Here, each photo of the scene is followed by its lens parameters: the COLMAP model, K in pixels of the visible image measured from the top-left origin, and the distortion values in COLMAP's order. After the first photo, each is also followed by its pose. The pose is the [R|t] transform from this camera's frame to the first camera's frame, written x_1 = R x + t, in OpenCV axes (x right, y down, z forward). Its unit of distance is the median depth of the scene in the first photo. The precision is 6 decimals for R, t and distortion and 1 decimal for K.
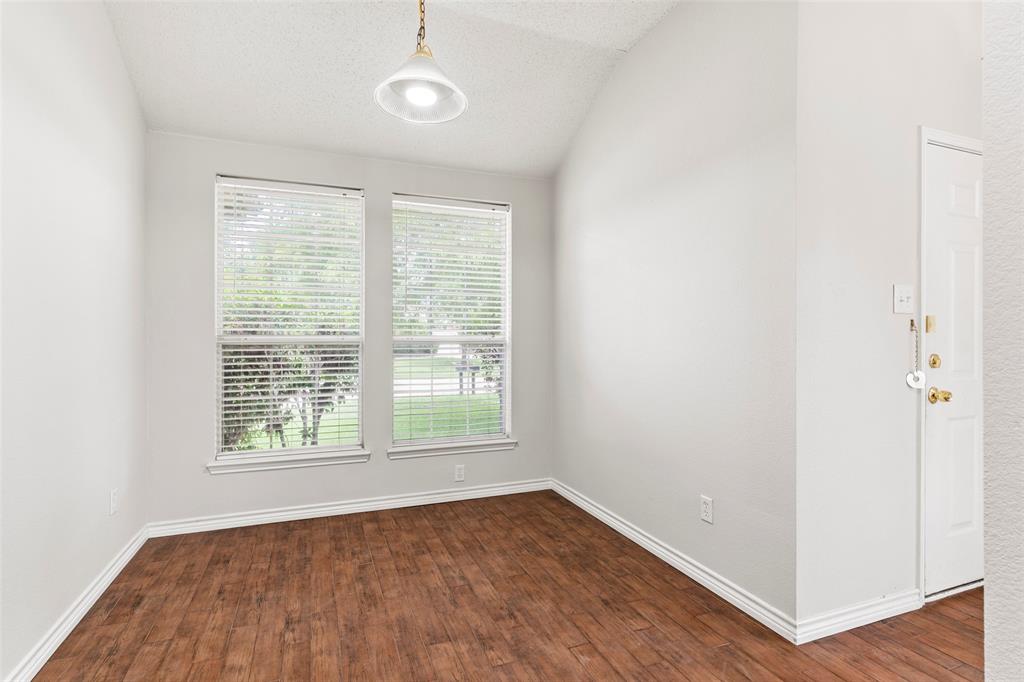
lens RADIAL K [[499.2, 0, 512.1], [0, 499.2, 340.1], [0, 0, 1]] dist [0.003133, -0.000570]
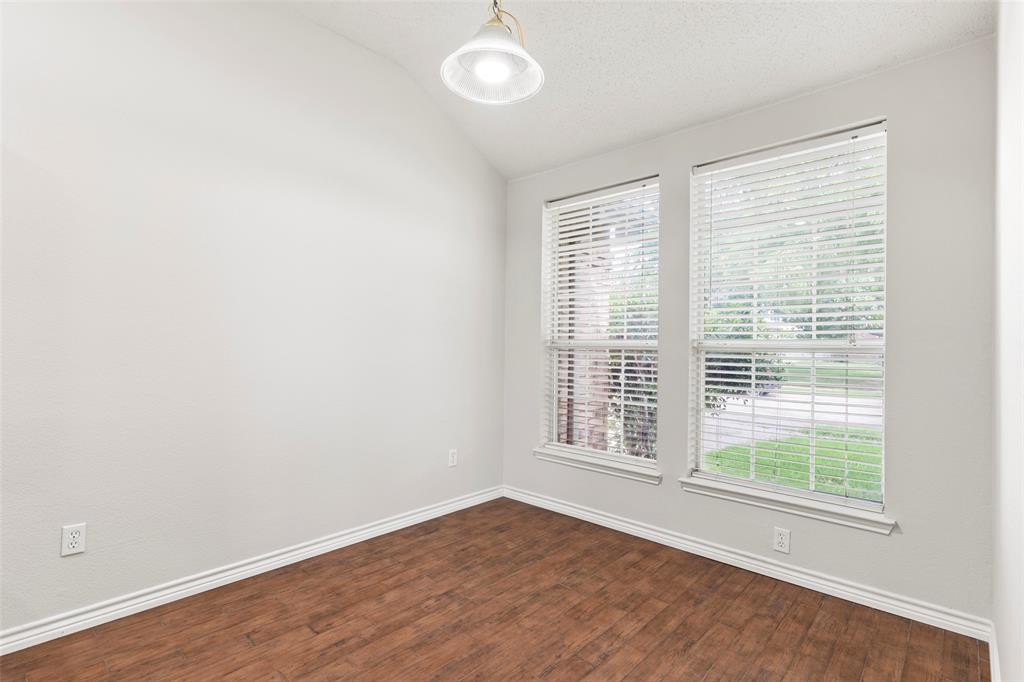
lens RADIAL K [[499.2, 0, 511.3], [0, 499.2, 341.1], [0, 0, 1]] dist [0.003133, -0.000570]
pose [[0.422714, -0.001104, -0.906263, 0.465411], [-0.012224, 0.999901, -0.006920, 0.002874], [0.906181, 0.014004, 0.422659, 0.477121]]
